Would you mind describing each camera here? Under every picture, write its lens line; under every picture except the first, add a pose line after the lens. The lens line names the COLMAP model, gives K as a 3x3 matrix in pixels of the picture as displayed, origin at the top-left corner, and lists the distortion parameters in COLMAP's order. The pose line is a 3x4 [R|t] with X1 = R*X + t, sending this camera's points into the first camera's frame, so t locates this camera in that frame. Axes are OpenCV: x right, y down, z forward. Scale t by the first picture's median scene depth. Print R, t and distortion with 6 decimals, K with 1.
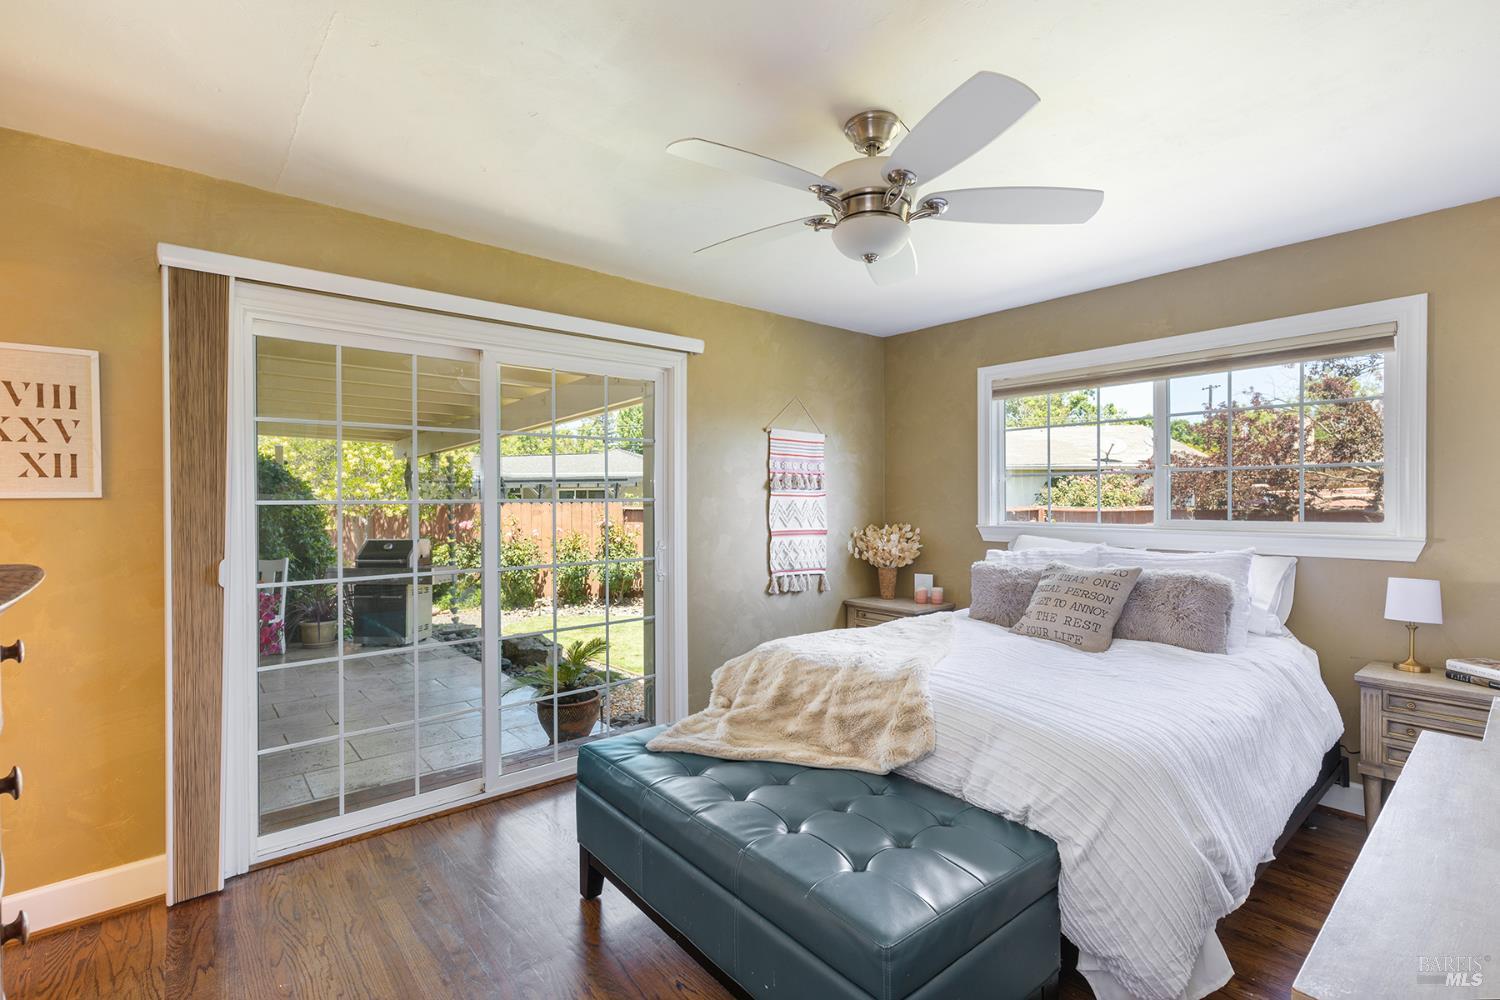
lens RADIAL K [[696.8, 0, 750.0], [0, 696.8, 500.0], [0, 0, 1]] dist [0.015015, -0.006341]
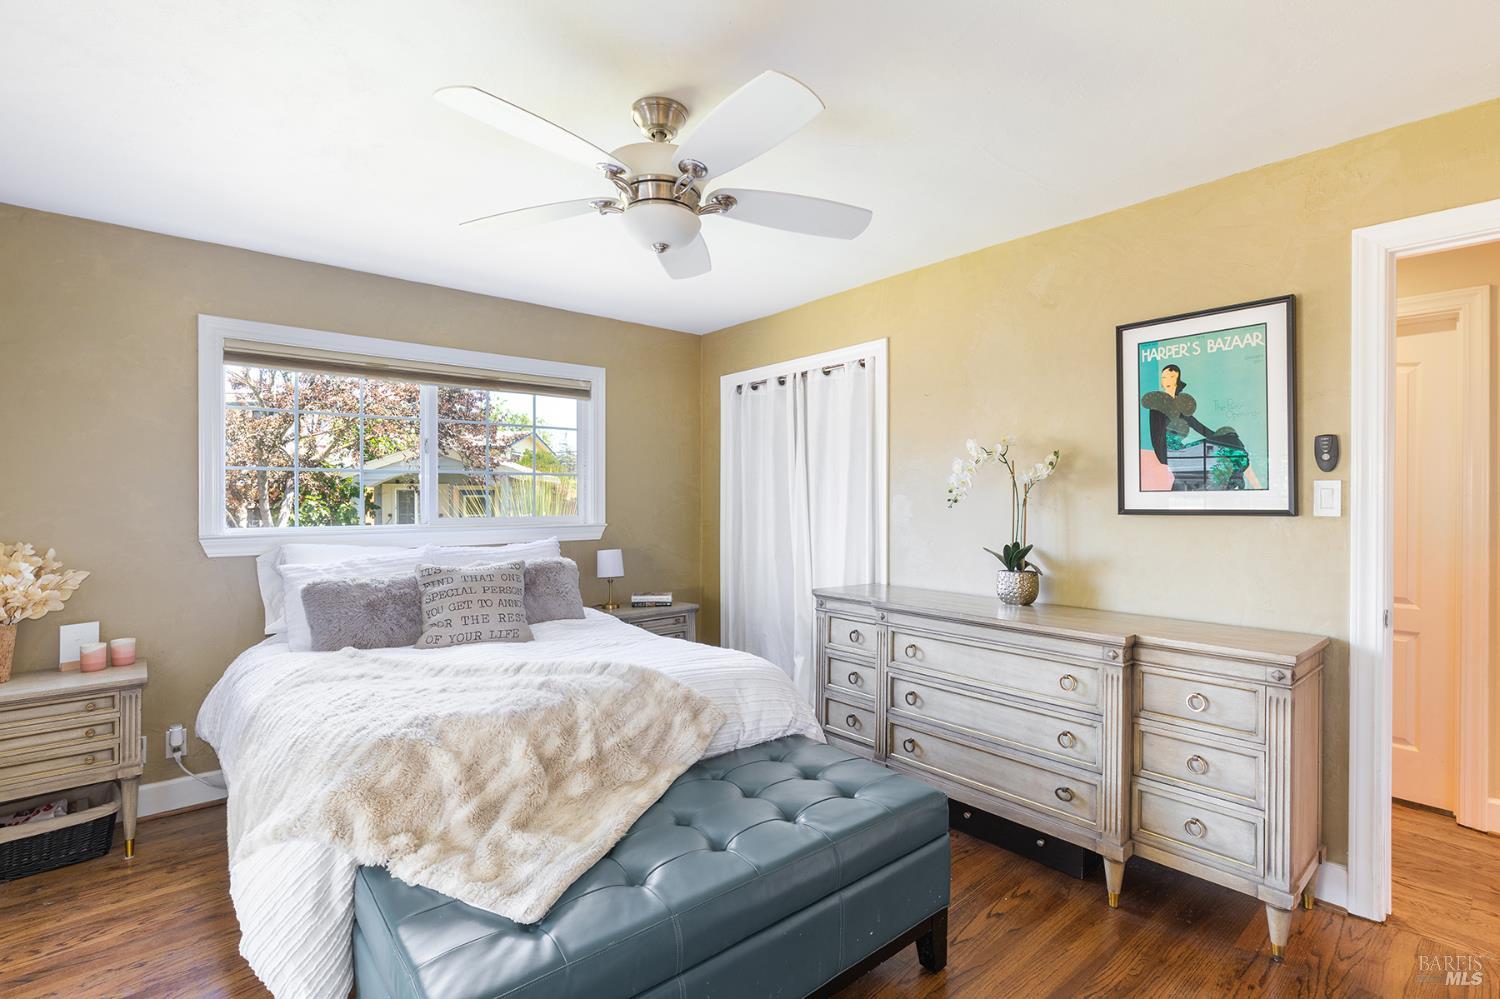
lens RADIAL K [[726.3, 0, 750.0], [0, 726.3, 499.5], [0, 0, 1]] dist [0.001338, 0.000182]
pose [[-0.040639, 0.000981, 0.999173, -0.761989], [0.004340, 0.999990, -0.000806, 0.002961], [-0.999164, 0.004304, -0.040643, 0.838217]]
